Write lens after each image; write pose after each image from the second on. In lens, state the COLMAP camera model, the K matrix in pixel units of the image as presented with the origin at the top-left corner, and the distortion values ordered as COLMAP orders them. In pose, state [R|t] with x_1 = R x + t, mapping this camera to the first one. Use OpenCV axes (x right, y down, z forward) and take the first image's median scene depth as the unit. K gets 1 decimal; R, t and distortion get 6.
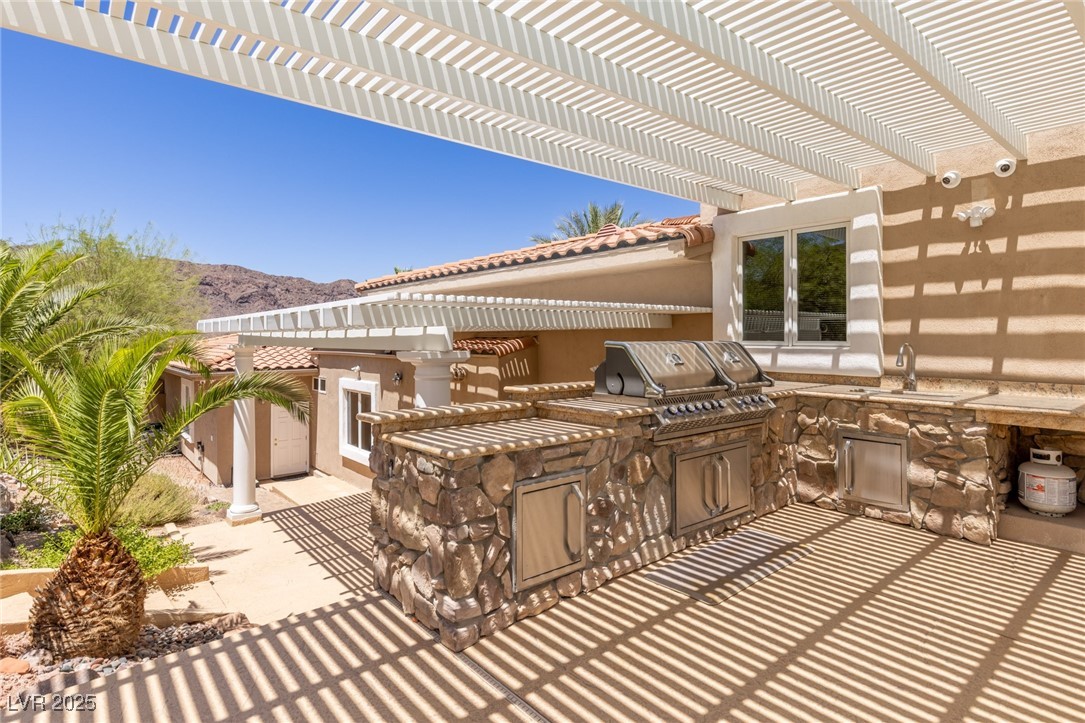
lens RADIAL K [[578.6, 0, 546.4], [0, 578.6, 335.7], [0, 0, 1]] dist [0.000423, 0.000074]
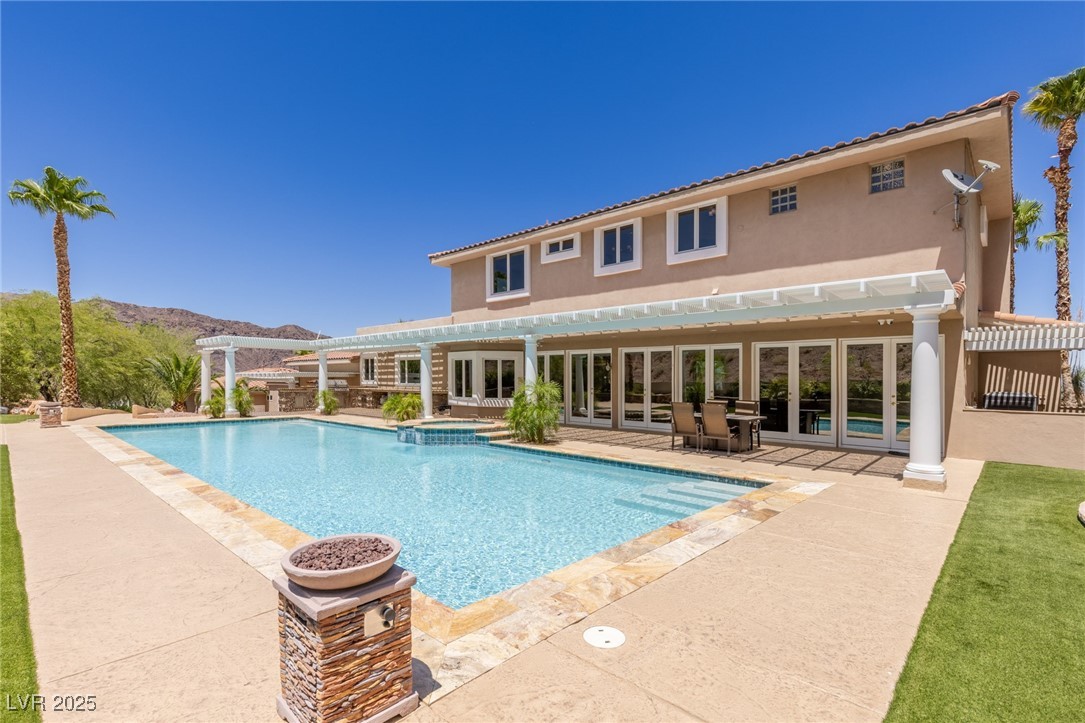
lens RADIAL K [[494.2, 0, 554.6], [0, 494.2, 367.1], [0, 0, 1]] dist [0.008661, -0.000121]
pose [[0.988030, 0.006500, 0.154125, 1.575496], [-0.003884, 0.999843, -0.017273, -0.033597], [-0.154213, 0.016468, 0.987900, -4.168886]]
